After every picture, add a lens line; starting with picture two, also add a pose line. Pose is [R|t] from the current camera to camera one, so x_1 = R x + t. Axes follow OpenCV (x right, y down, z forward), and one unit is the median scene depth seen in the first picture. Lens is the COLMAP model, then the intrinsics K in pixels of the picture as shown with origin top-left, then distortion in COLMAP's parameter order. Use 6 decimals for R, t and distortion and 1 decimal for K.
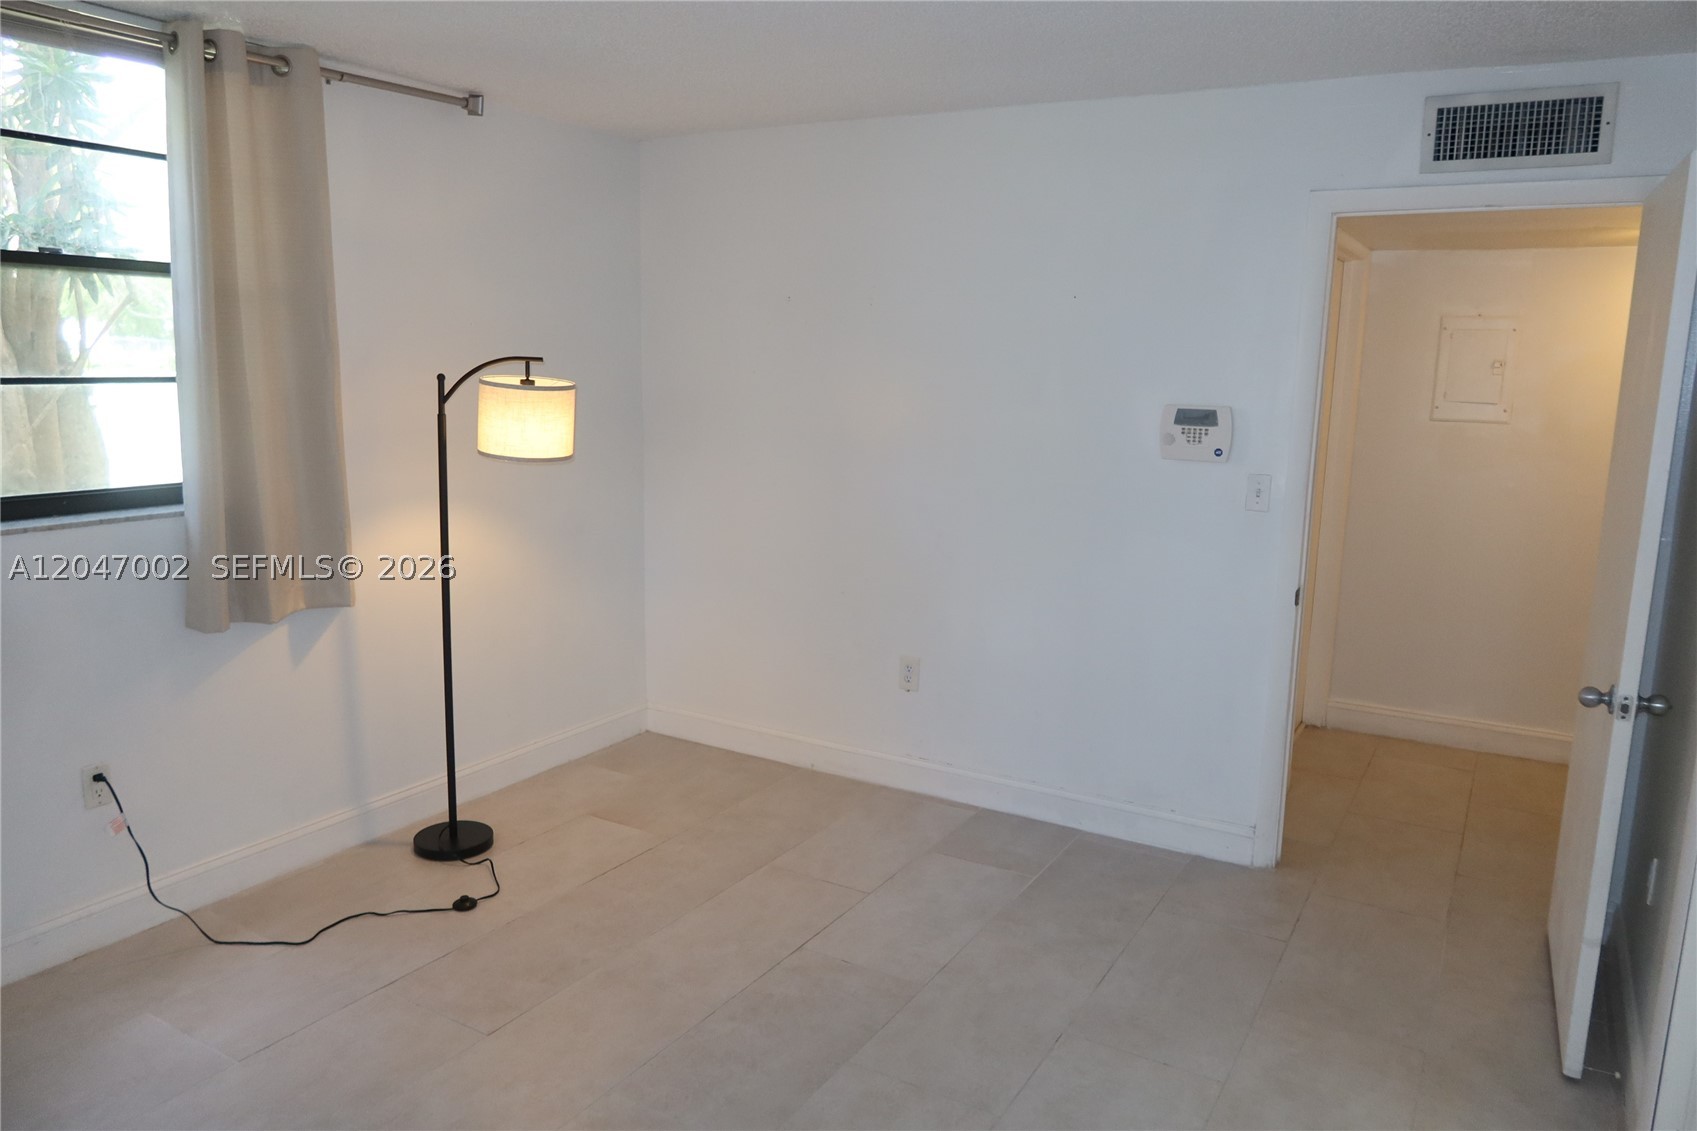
lens RADIAL K [[1166.3, 0, 850.1], [0, 1166.3, 558.7], [0, 0, 1]] dist [-0.028540, 0.009494]
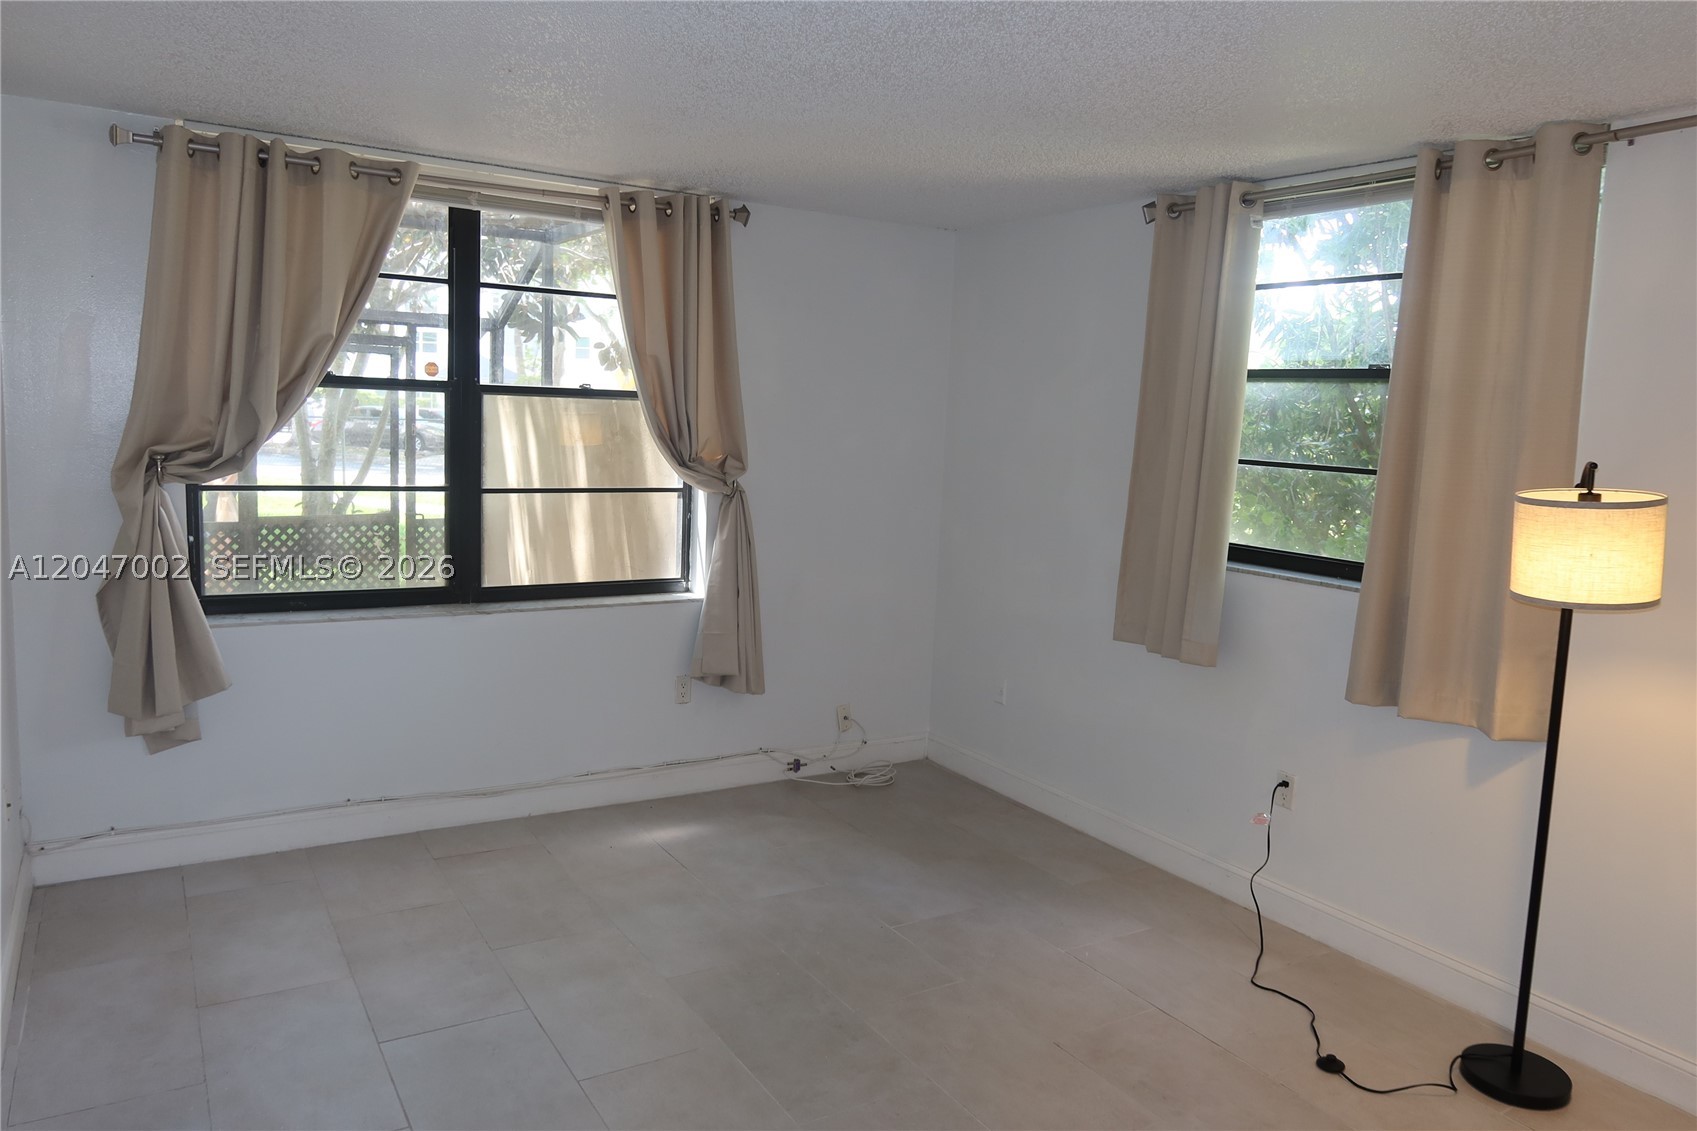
lens RADIAL K [[1166.3, 0, 850.1], [0, 1166.3, 558.7], [0, 0, 1]] dist [-0.028540, 0.009494]
pose [[-0.458251, 0.069837, -0.886075, 0.581474], [-0.204169, 0.961980, 0.181410, -0.155608], [0.865056, 0.264041, -0.426569, 0.946377]]
